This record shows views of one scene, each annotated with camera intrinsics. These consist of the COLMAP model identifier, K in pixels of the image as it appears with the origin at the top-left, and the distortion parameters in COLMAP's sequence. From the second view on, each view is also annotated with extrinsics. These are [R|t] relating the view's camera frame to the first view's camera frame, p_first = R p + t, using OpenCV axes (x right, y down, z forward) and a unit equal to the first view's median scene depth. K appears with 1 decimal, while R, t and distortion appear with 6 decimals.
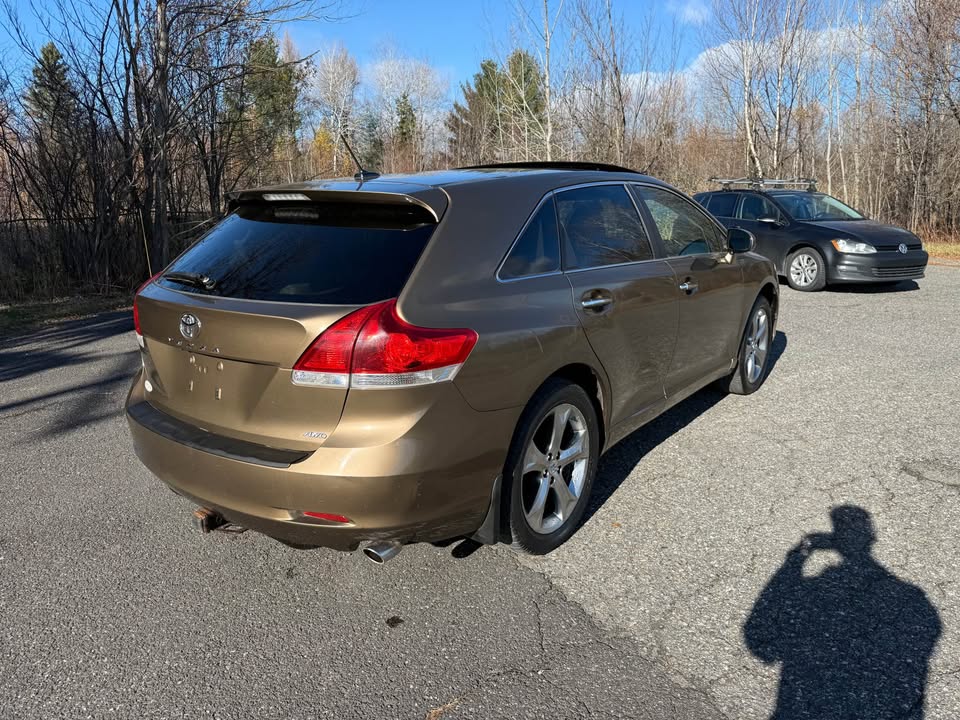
lens RADIAL K [[686.9, 0, 484.9], [0, 686.9, 356.7], [0, 0, 1]] dist [0.072471, -0.116736]
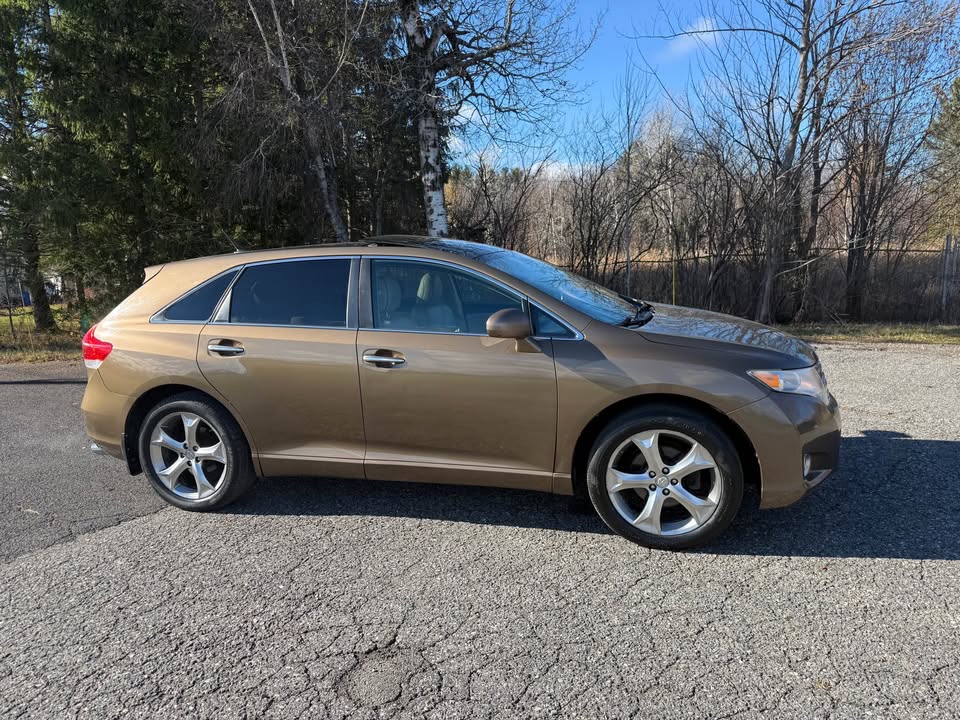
lens RADIAL K [[688.8, 0, 477.4], [0, 688.8, 354.7], [0, 0, 1]] dist [0.060118, -0.083390]
pose [[0.351784, 0.150309, -0.923935, 1.167368], [-0.185778, 0.978601, 0.088469, -0.205372], [0.917461, 0.140524, 0.372180, 0.702908]]
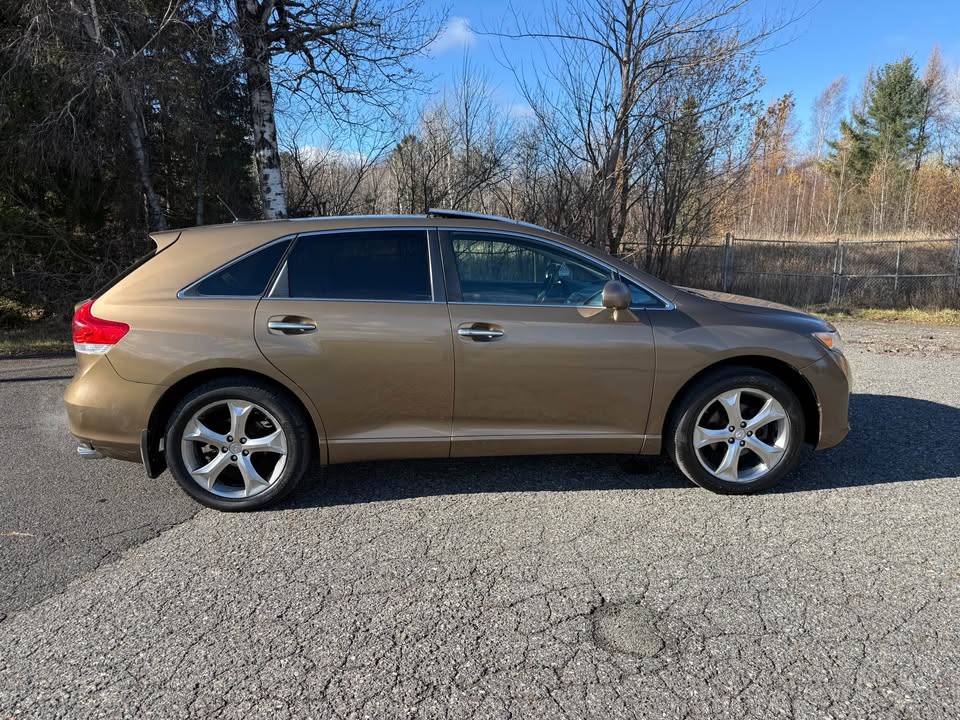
lens RADIAL K [[688.8, 0, 477.4], [0, 688.8, 354.7], [0, 0, 1]] dist [0.060118, -0.083390]
pose [[0.648830, 0.145413, -0.746910, 0.951900], [-0.179173, 0.983167, 0.035764, -0.097885], [0.739538, 0.110621, 0.663963, 0.327935]]
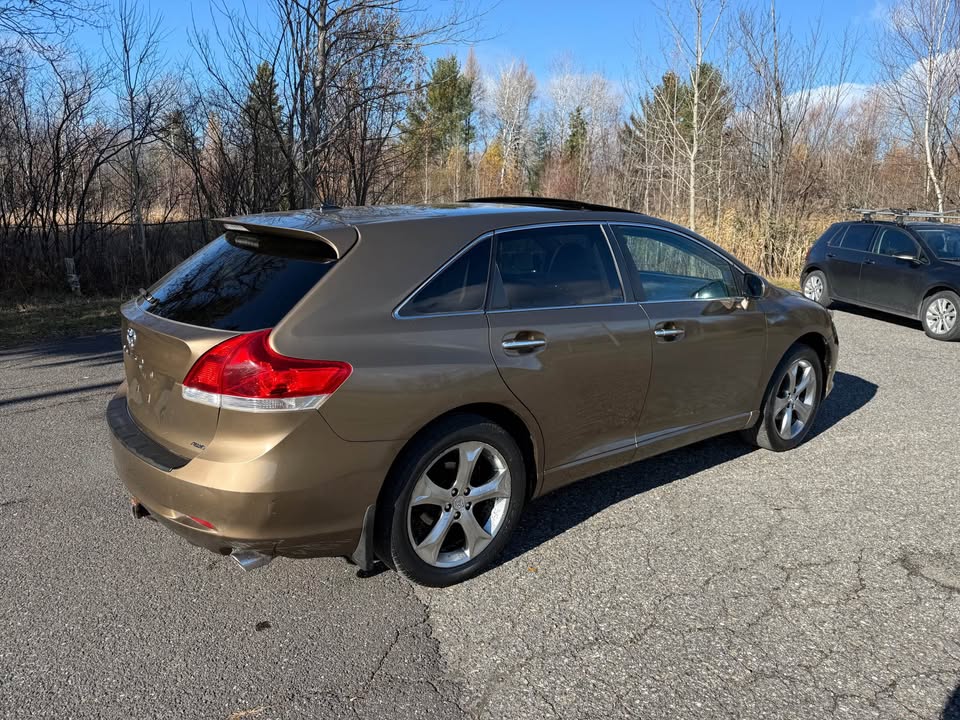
lens RADIAL K [[688.8, 0, 477.4], [0, 688.8, 354.7], [0, 0, 1]] dist [0.060118, -0.083390]
pose [[0.967045, 0.087105, -0.239240, 0.250027], [-0.091586, 0.995768, -0.007658, -0.036603], [0.237561, 0.029317, 0.970930, 0.010179]]
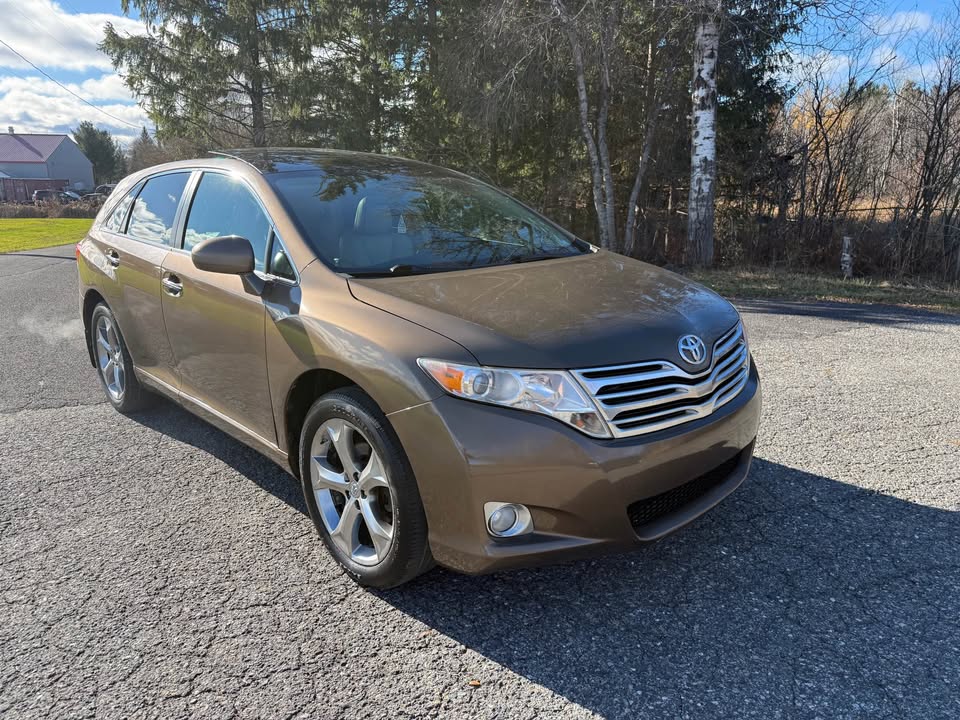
lens RADIAL K [[686.9, 0, 484.9], [0, 686.9, 356.7], [0, 0, 1]] dist [0.072471, -0.116736]
pose [[-0.175609, 0.253788, -0.951185, 1.024969], [-0.221674, 0.931193, 0.289380, -0.337763], [0.959178, 0.261670, -0.107267, 1.398194]]
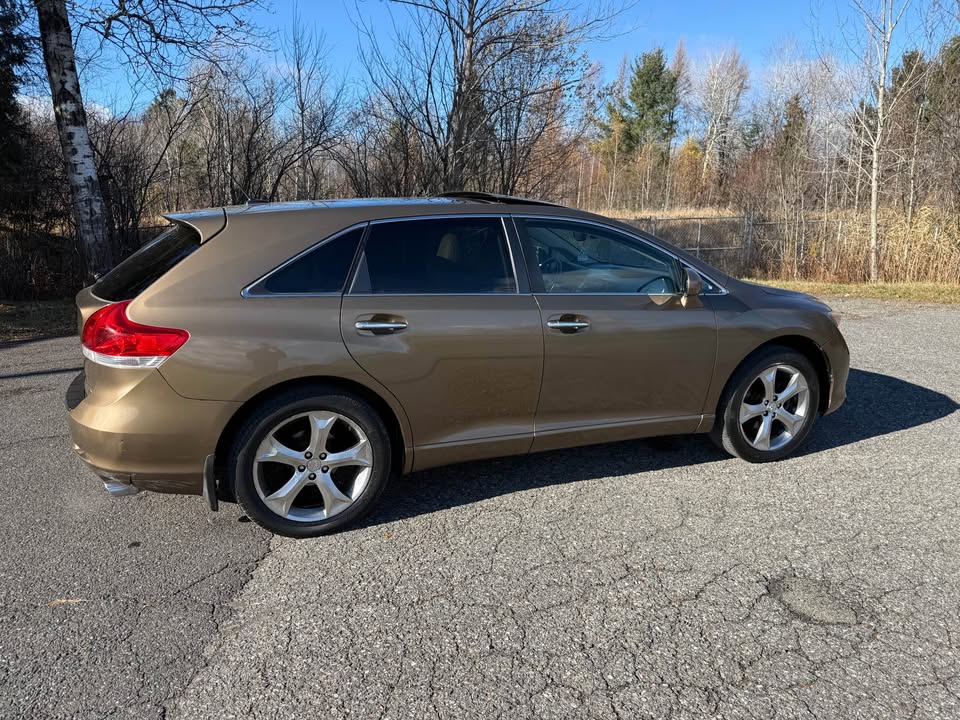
lens RADIAL K [[688.8, 0, 477.4], [0, 688.8, 354.7], [0, 0, 1]] dist [0.060118, -0.083390]
pose [[0.851869, 0.137702, -0.505329, 0.626077], [-0.143615, 0.989252, 0.027468, -0.063381], [0.503681, 0.049174, 0.862489, 0.106789]]
